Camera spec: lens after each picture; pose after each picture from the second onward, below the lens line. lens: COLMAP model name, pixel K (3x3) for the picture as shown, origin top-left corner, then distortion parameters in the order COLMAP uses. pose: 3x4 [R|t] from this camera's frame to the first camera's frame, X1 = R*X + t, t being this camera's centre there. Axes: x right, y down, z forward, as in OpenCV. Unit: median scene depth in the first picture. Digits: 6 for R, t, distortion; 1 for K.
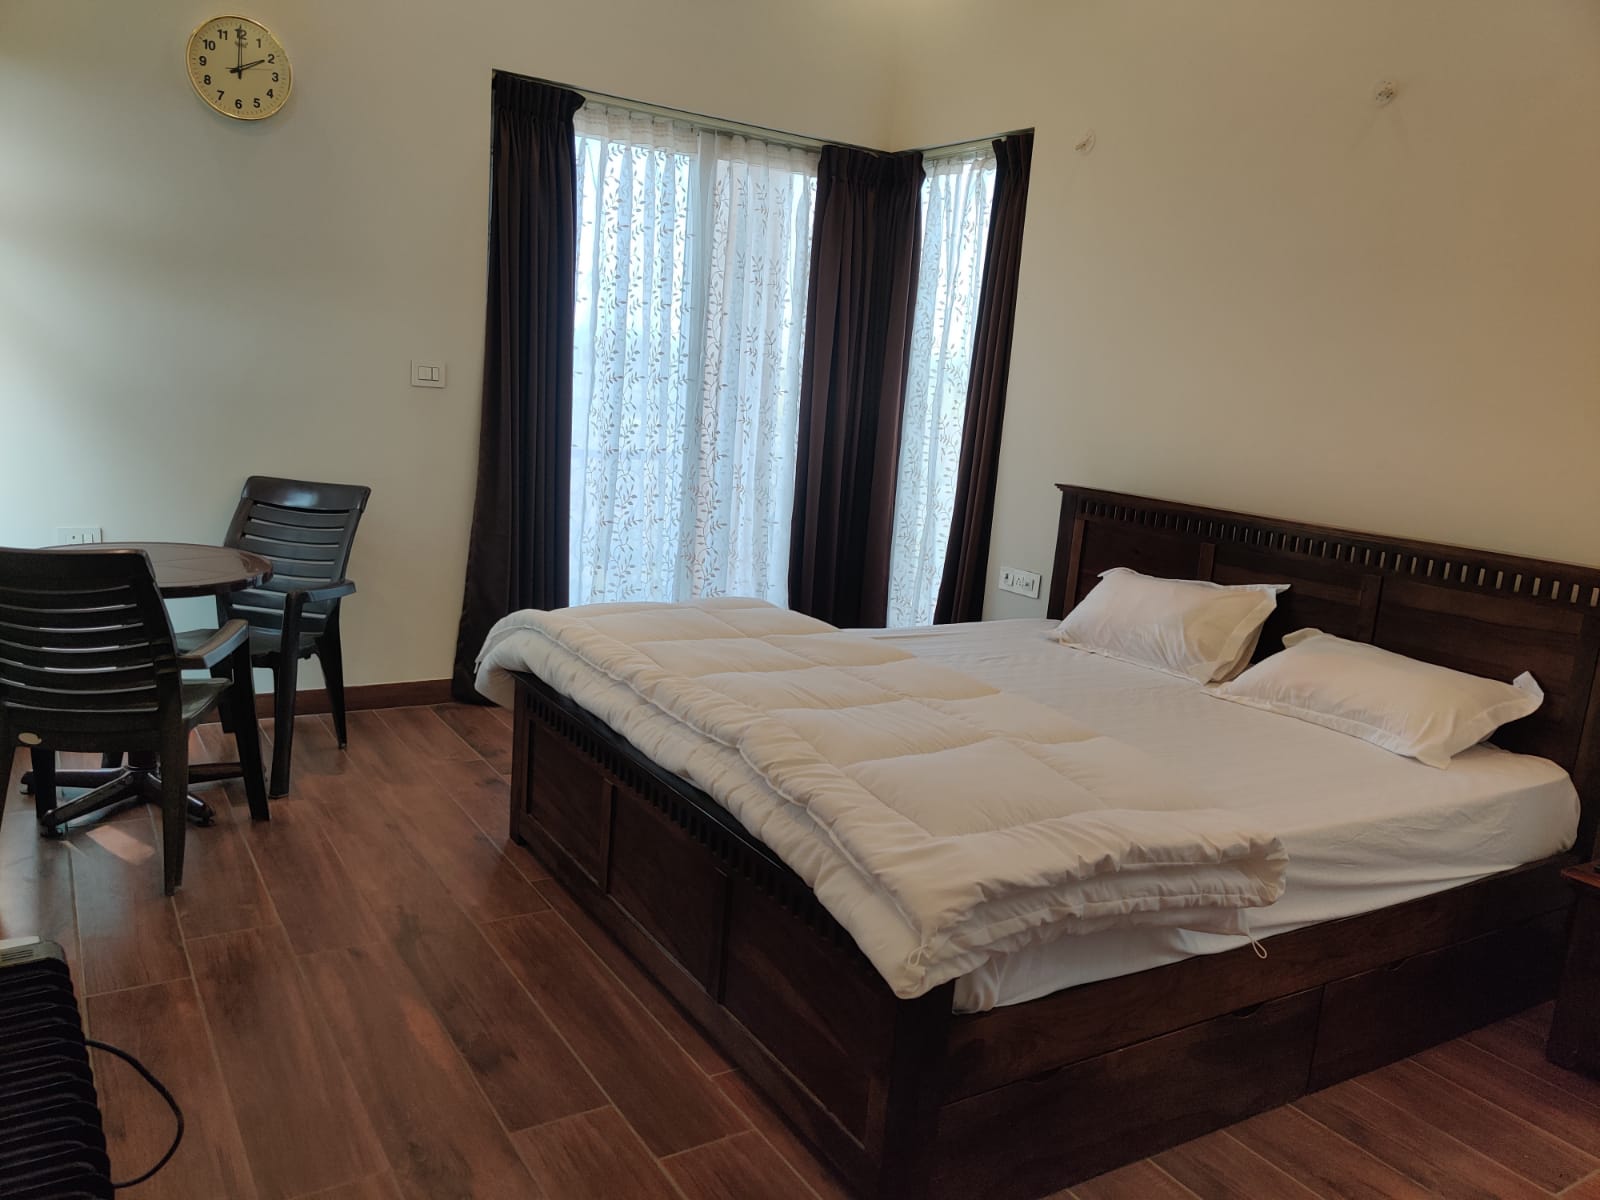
lens RADIAL K [[1191.8, 0, 800.6], [0, 1191.8, 610.5], [0, 0, 1]] dist [0.037218, -0.022171]
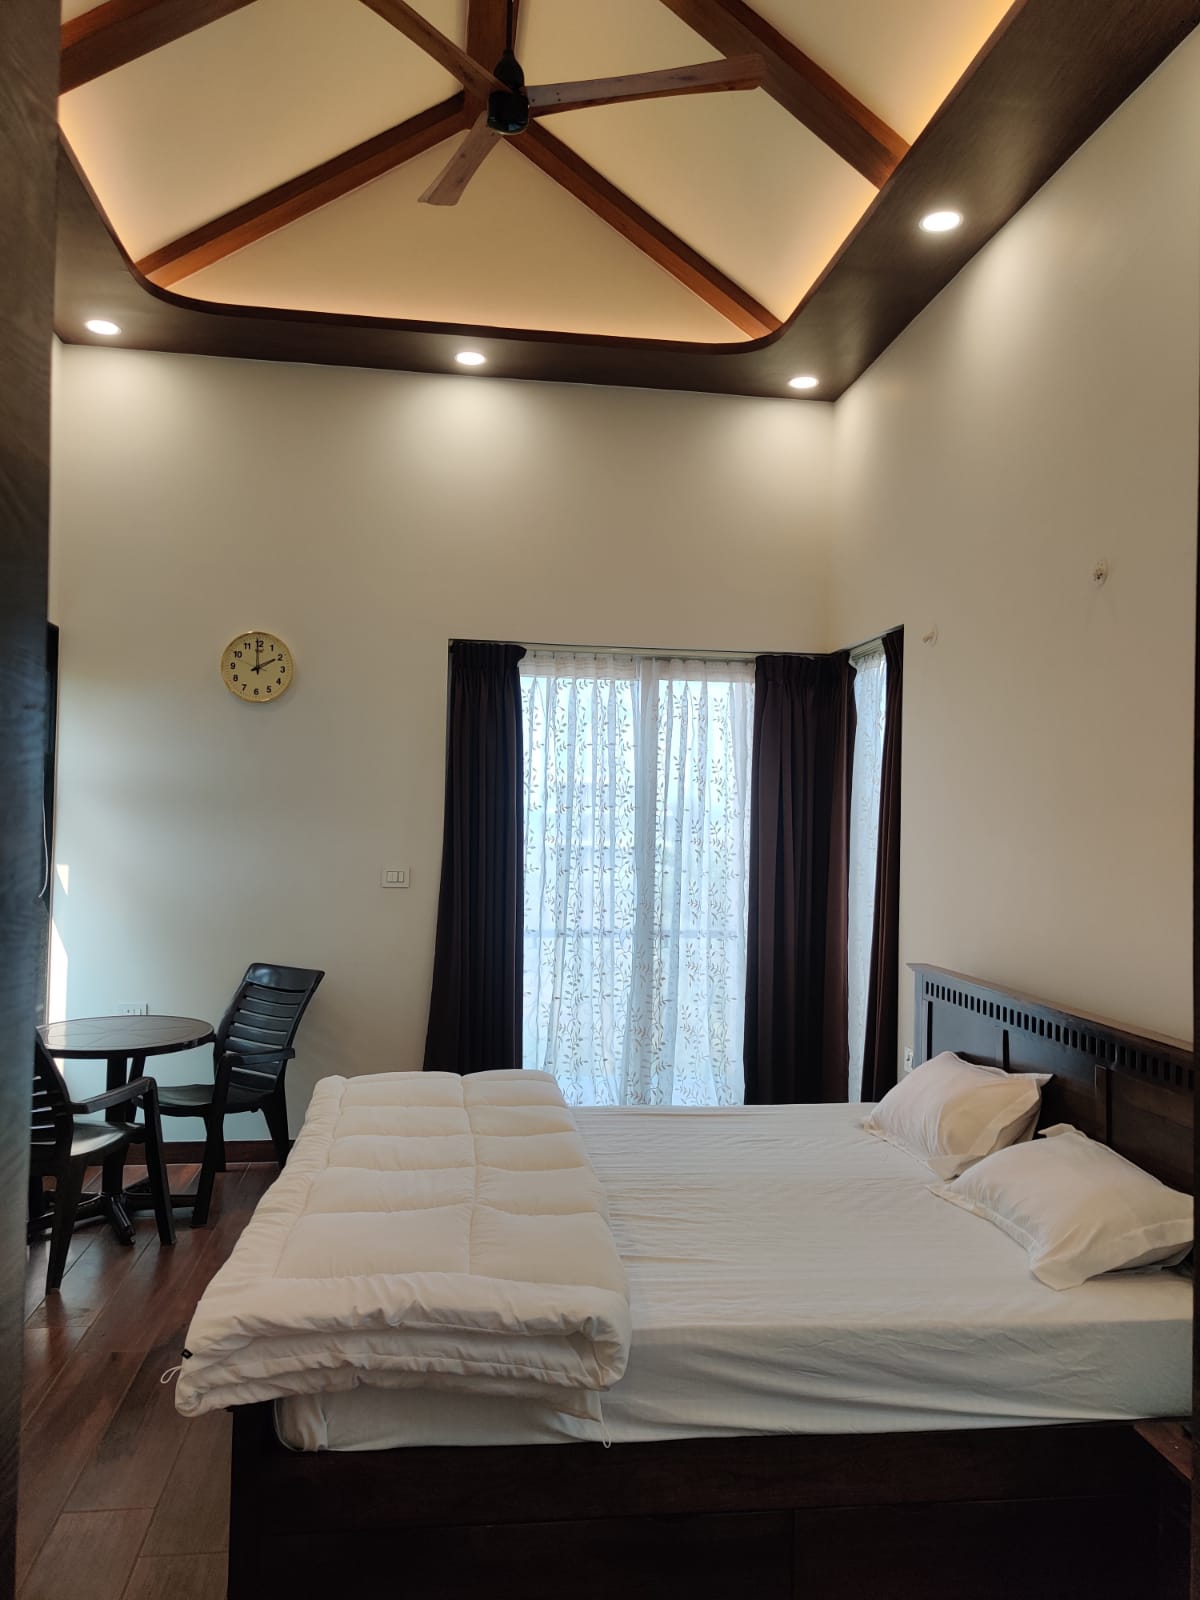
lens RADIAL K [[1191.8, 0, 601.9], [0, 1191.8, 793.0], [0, 0, 1]] dist [0.037218, -0.022171]
pose [[0.908370, -0.066303, -0.412878, 0.545587], [-0.033432, 0.972675, -0.229753, -0.009535], [0.416829, 0.222504, 0.881331, -0.013105]]
